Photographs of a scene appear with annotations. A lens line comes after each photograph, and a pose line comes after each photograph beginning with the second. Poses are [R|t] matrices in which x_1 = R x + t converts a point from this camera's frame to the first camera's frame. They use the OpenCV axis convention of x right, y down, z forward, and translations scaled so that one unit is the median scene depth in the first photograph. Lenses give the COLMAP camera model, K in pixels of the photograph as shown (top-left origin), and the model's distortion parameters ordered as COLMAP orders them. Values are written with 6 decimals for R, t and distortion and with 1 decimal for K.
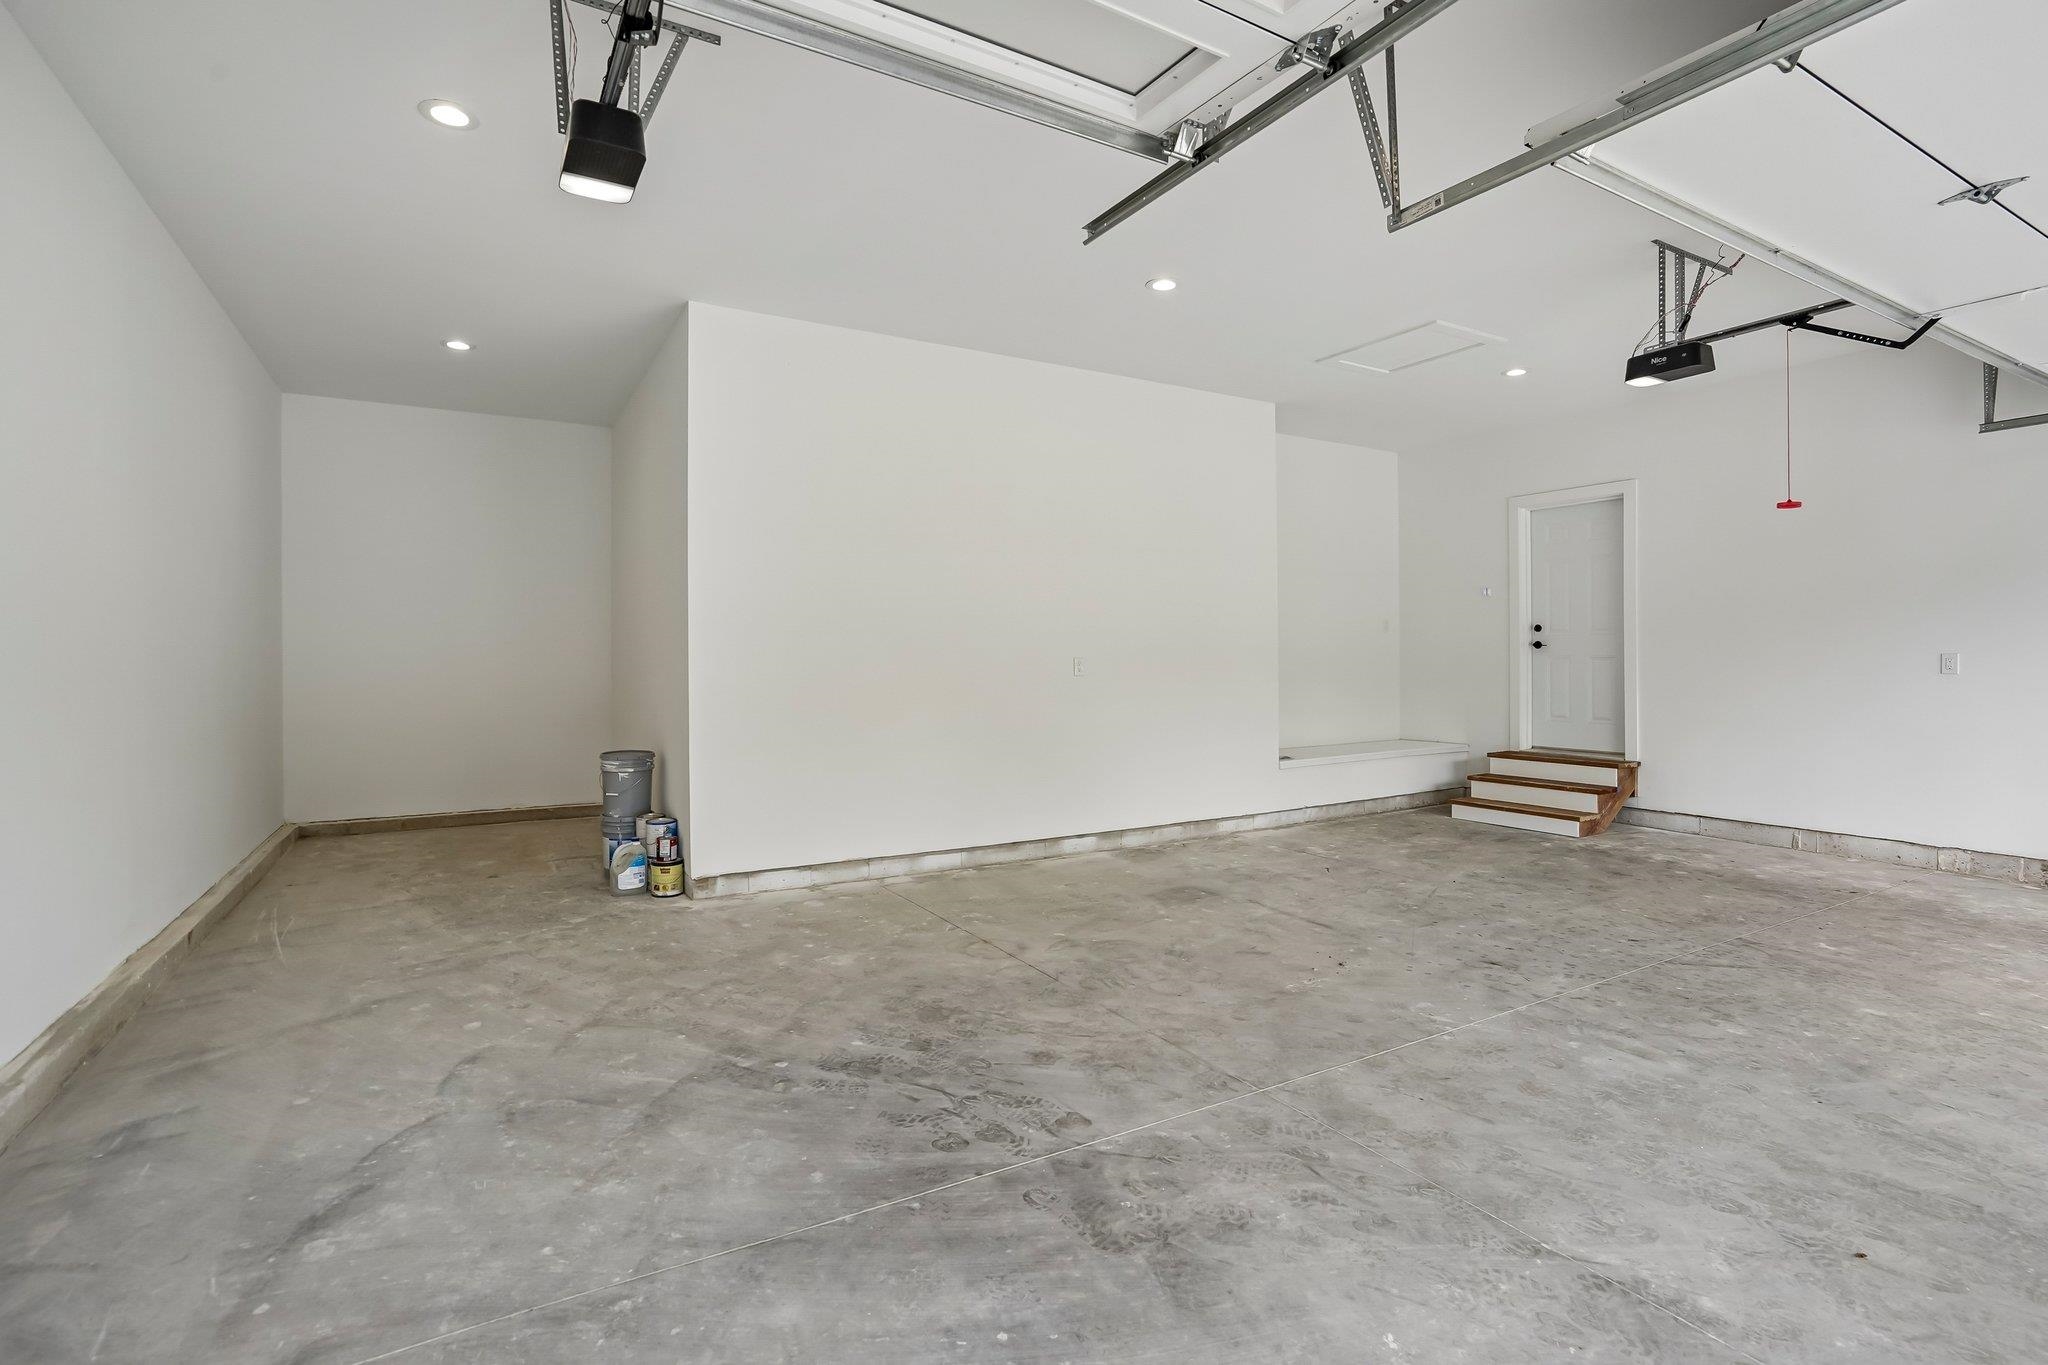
lens RADIAL K [[957.1, 0, 1029.9], [0, 957.1, 682.1], [0, 0, 1]] dist [-0.051265, 0.025217]
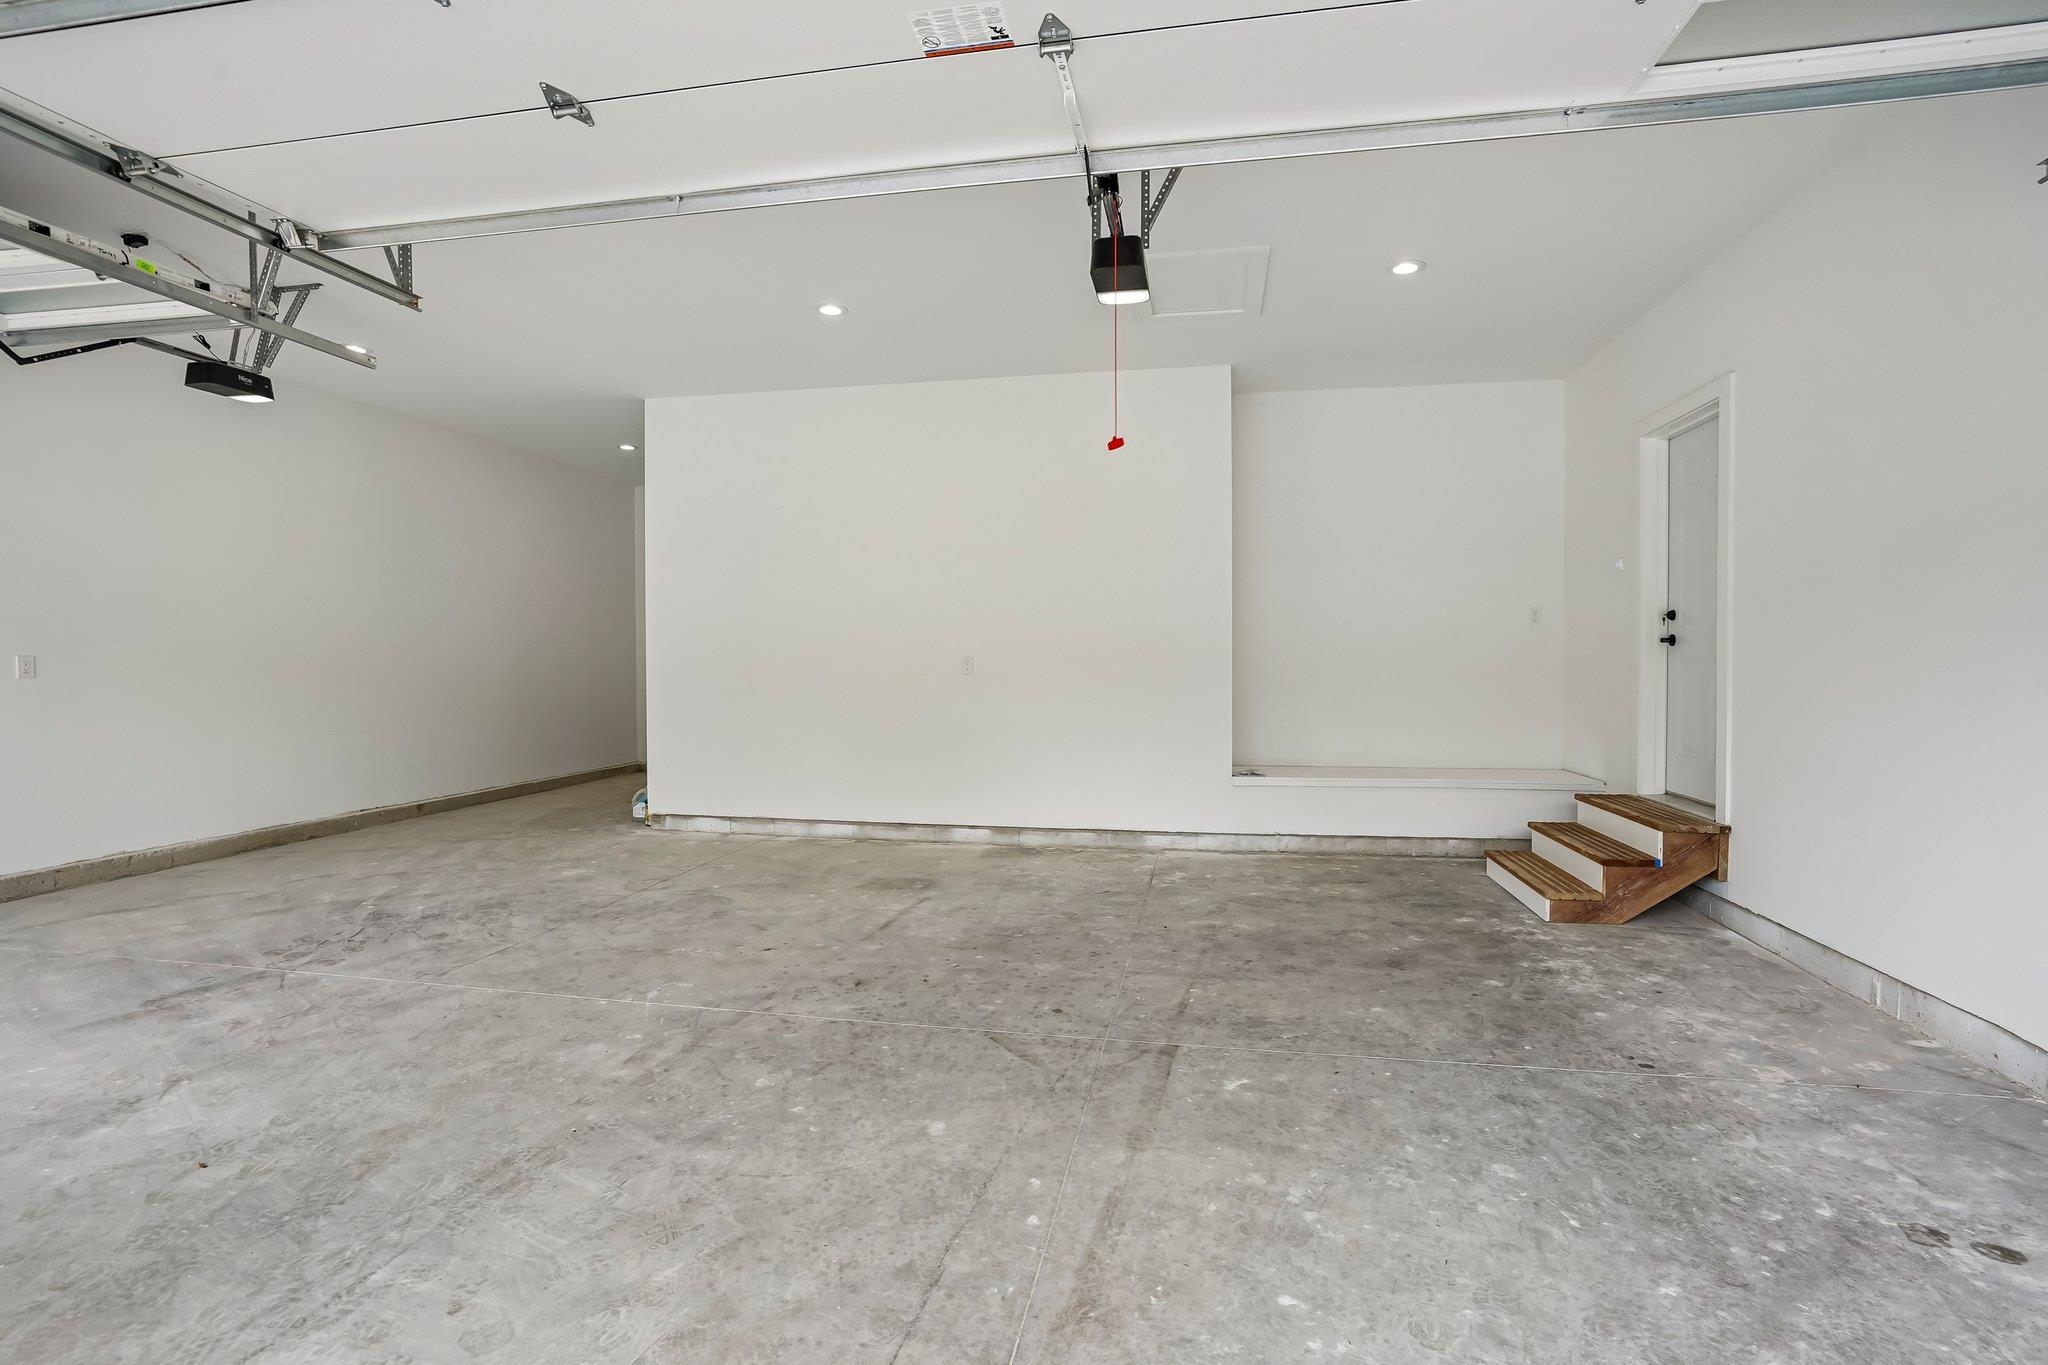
lens RADIAL K [[957.1, 0, 1029.9], [0, 957.1, 682.1], [0, 0, 1]] dist [-0.051265, 0.025217]
pose [[0.759664, 0.022179, -0.649937, 1.334244], [-0.021373, 0.999730, 0.009135, -0.012635], [0.649964, 0.006951, 0.759933, 0.429487]]
